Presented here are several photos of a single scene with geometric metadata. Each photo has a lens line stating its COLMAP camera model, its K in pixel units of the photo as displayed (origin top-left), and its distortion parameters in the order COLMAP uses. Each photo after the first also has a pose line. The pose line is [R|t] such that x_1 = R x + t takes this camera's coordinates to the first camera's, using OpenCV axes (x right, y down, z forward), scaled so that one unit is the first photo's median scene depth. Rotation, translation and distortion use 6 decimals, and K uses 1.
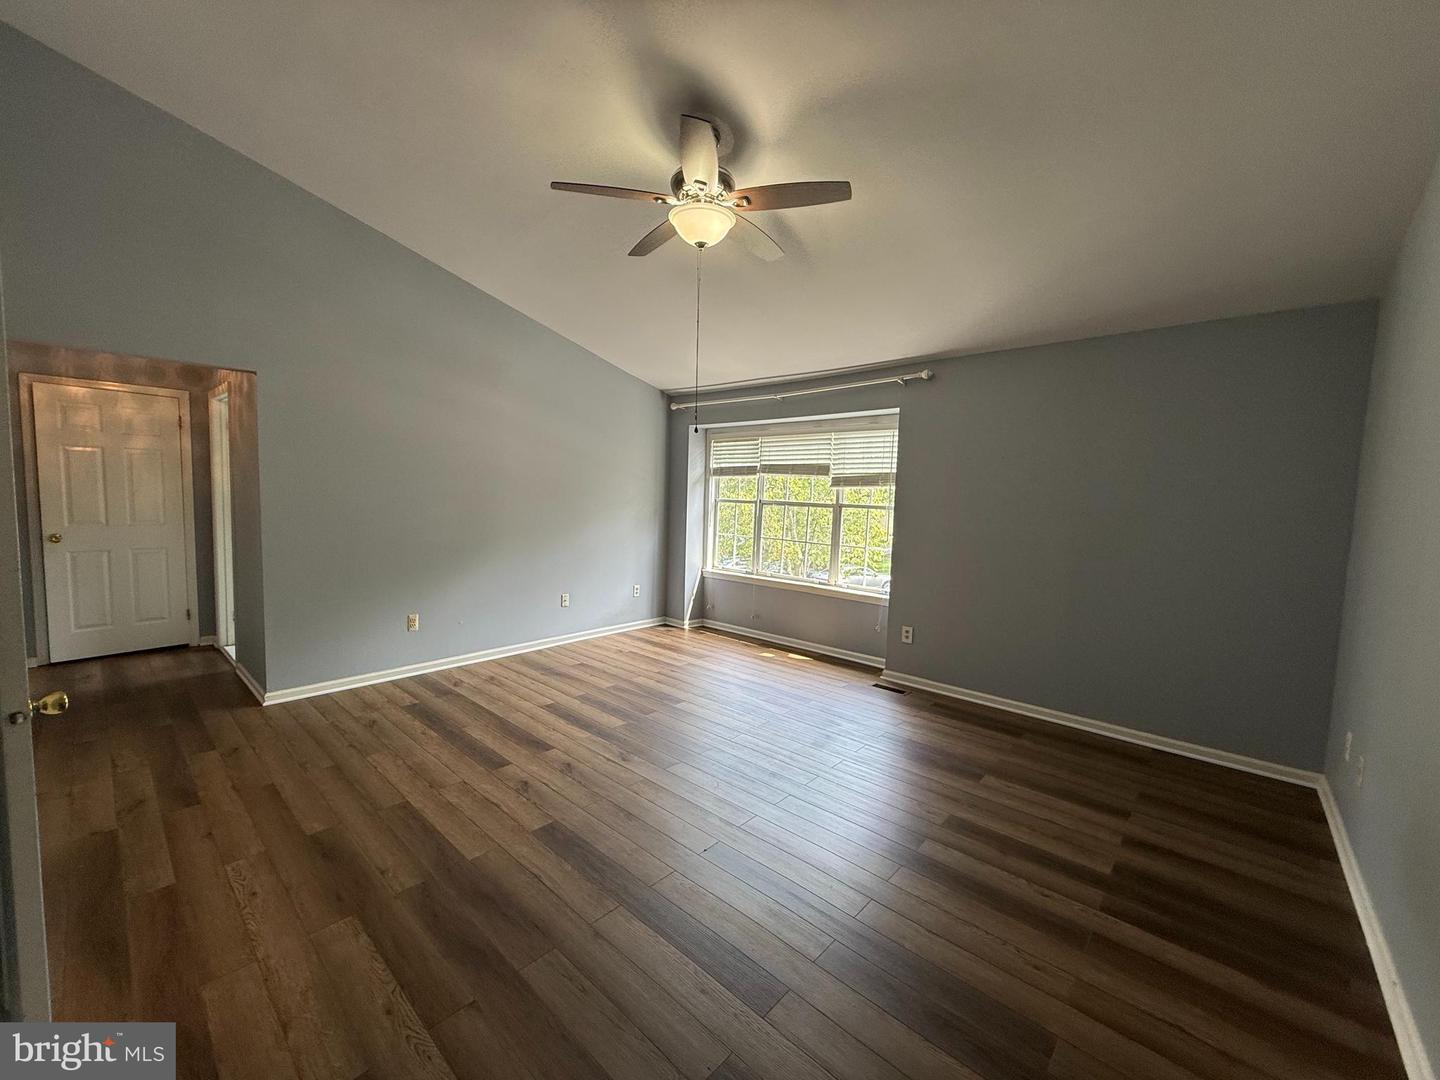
lens RADIAL K [[575.8, 0, 719.4], [0, 575.8, 542.2], [0, 0, 1]] dist [0.002374, -0.000569]
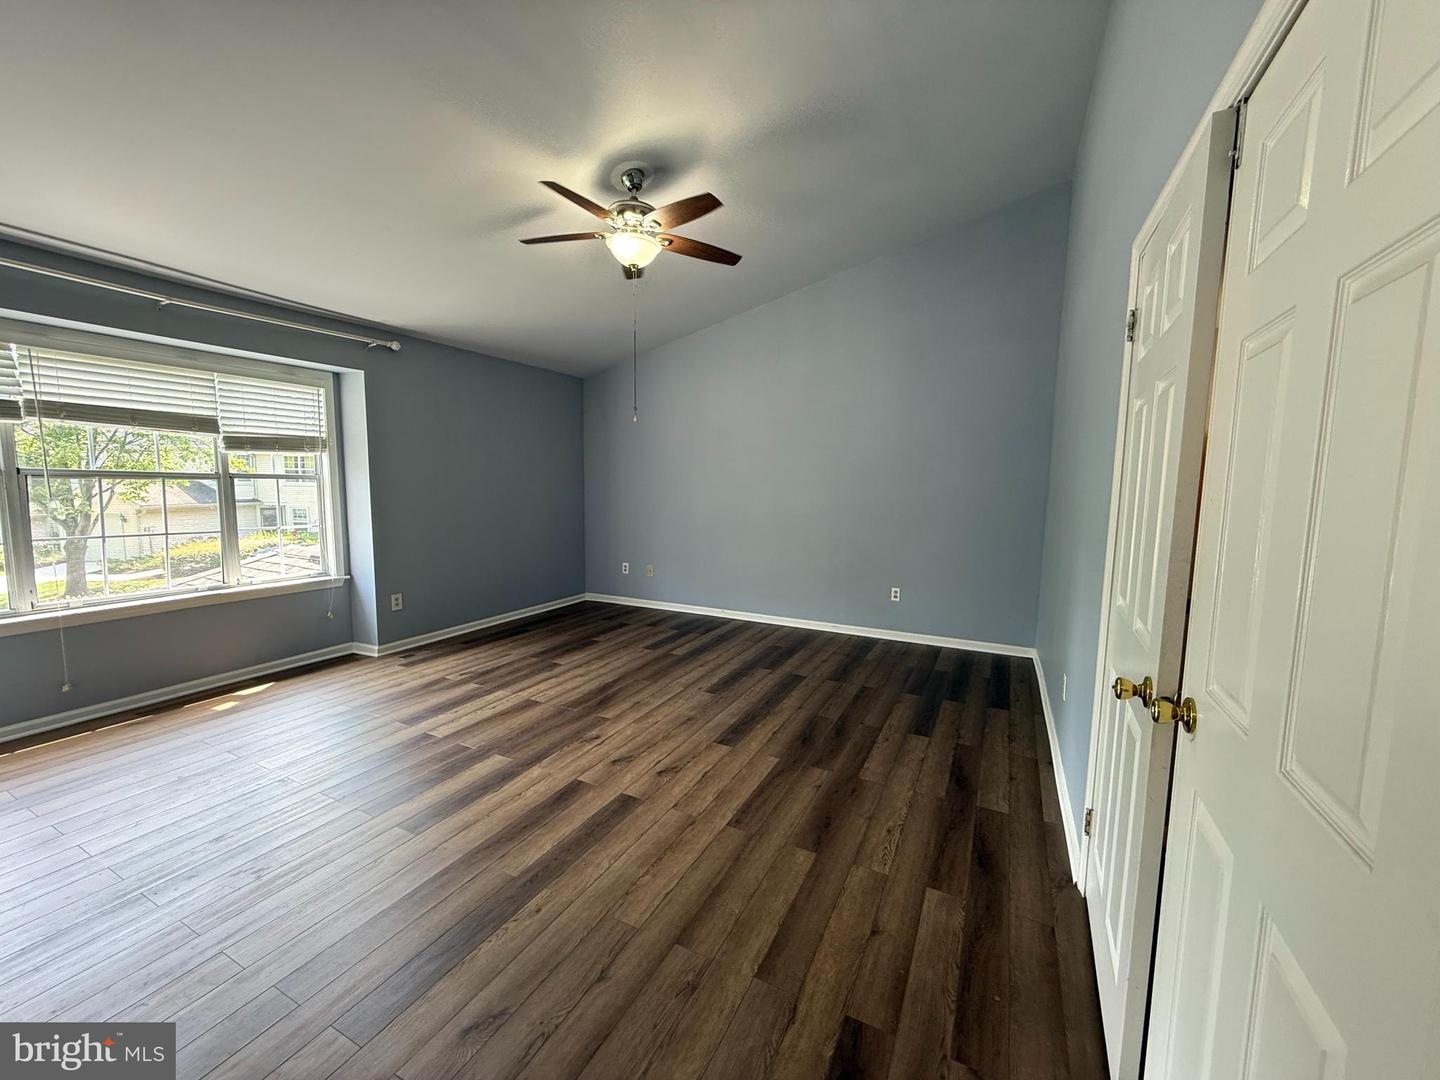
lens RADIAL K [[575.8, 0, 718.6], [0, 575.8, 539.8], [0, 0, 1]] dist [0.002374, -0.000569]
pose [[-0.270079, -0.132534, 0.953673, -1.060411], [0.055257, 0.986715, 0.152775, -0.097192], [-0.961251, 0.093959, -0.259167, 0.959221]]
